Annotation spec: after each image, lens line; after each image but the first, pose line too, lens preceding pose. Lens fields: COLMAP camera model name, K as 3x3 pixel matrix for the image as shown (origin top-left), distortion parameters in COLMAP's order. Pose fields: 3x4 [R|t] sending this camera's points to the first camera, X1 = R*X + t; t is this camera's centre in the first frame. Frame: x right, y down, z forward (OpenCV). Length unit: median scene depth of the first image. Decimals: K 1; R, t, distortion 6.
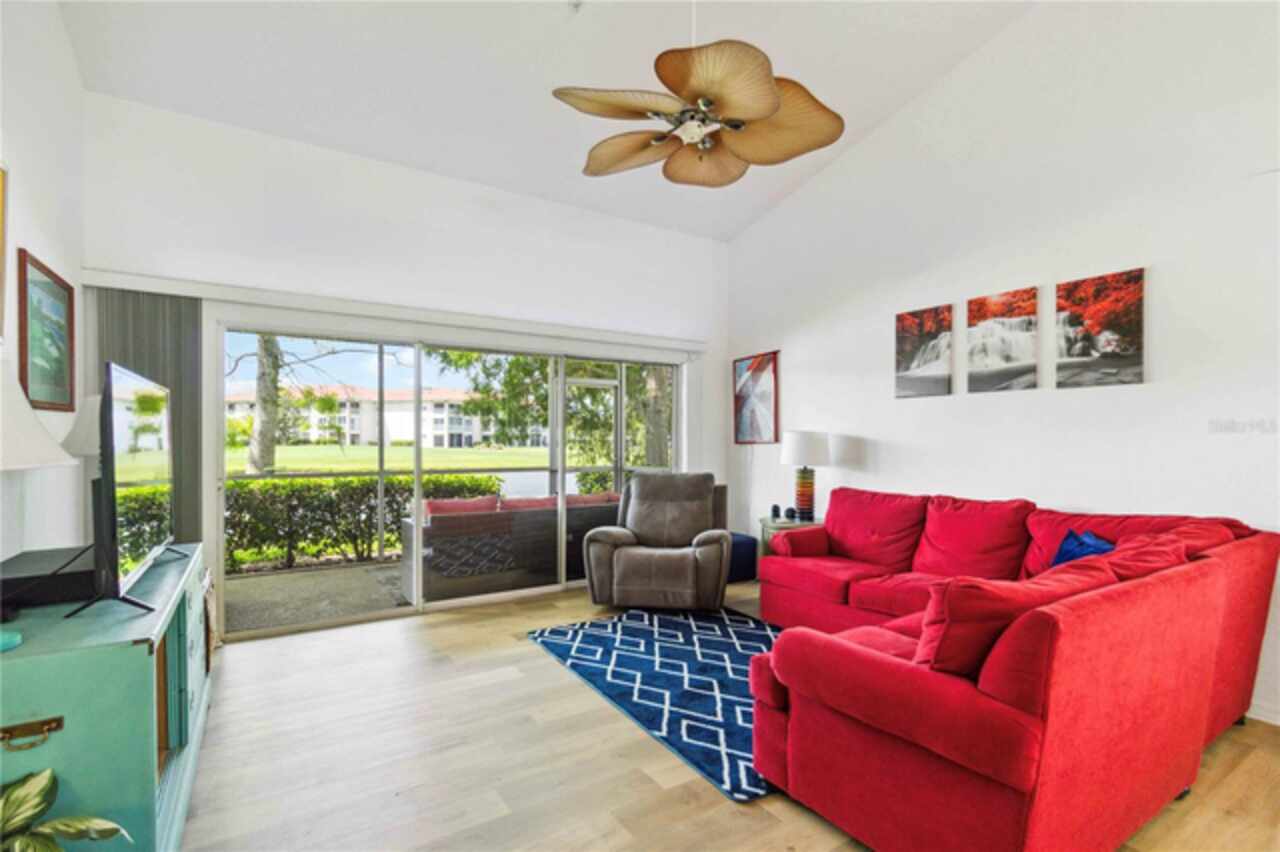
lens RADIAL K [[604.7, 0, 644.8], [0, 604.7, 444.4], [0, 0, 1]] dist [0.001285, -0.000226]
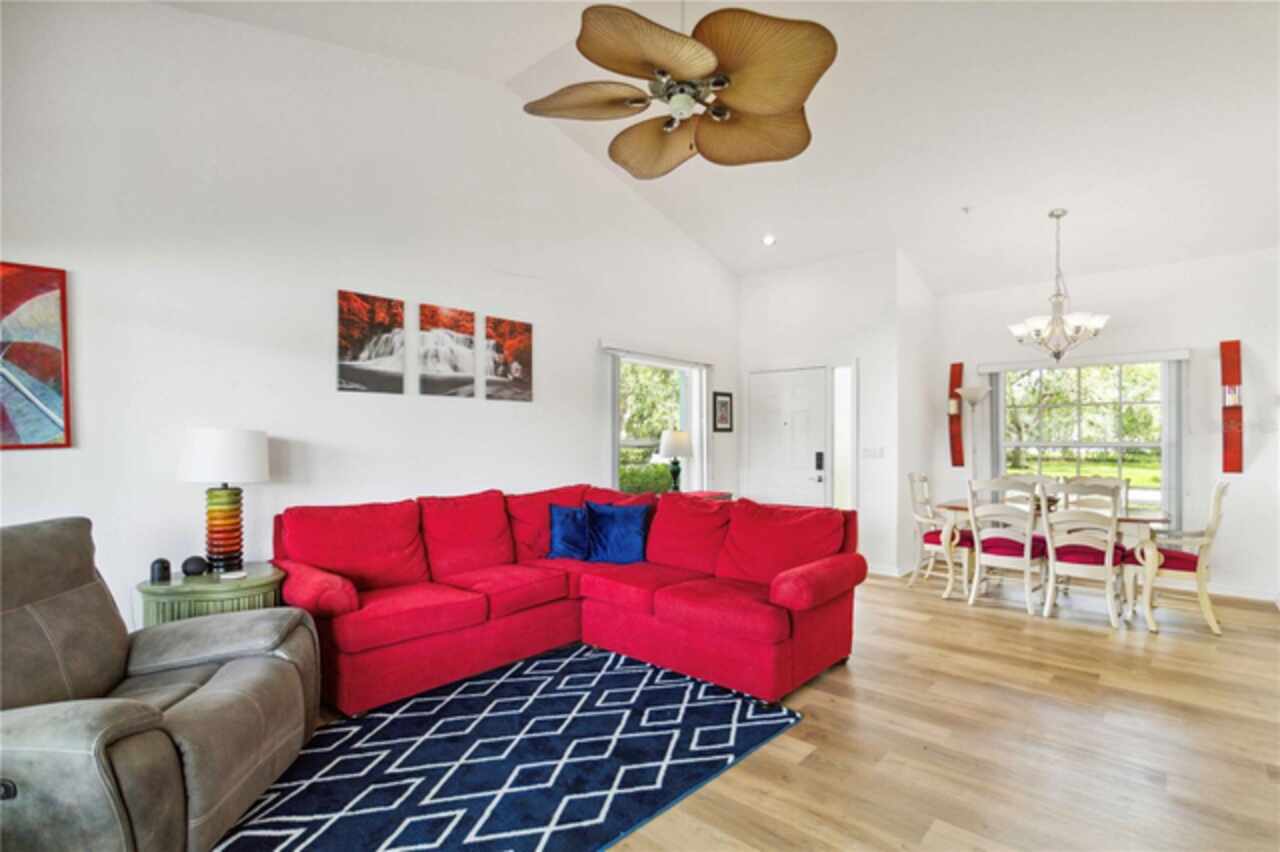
lens RADIAL K [[604.7, 0, 653.9], [0, 604.7, 437.4], [0, 0, 1]] dist [0.001285, -0.000226]
pose [[-0.266293, 0.006593, 0.963869, -0.587160], [0.015000, 0.999884, -0.002695, -0.004759], [-0.963775, 0.013740, -0.266361, 0.955641]]
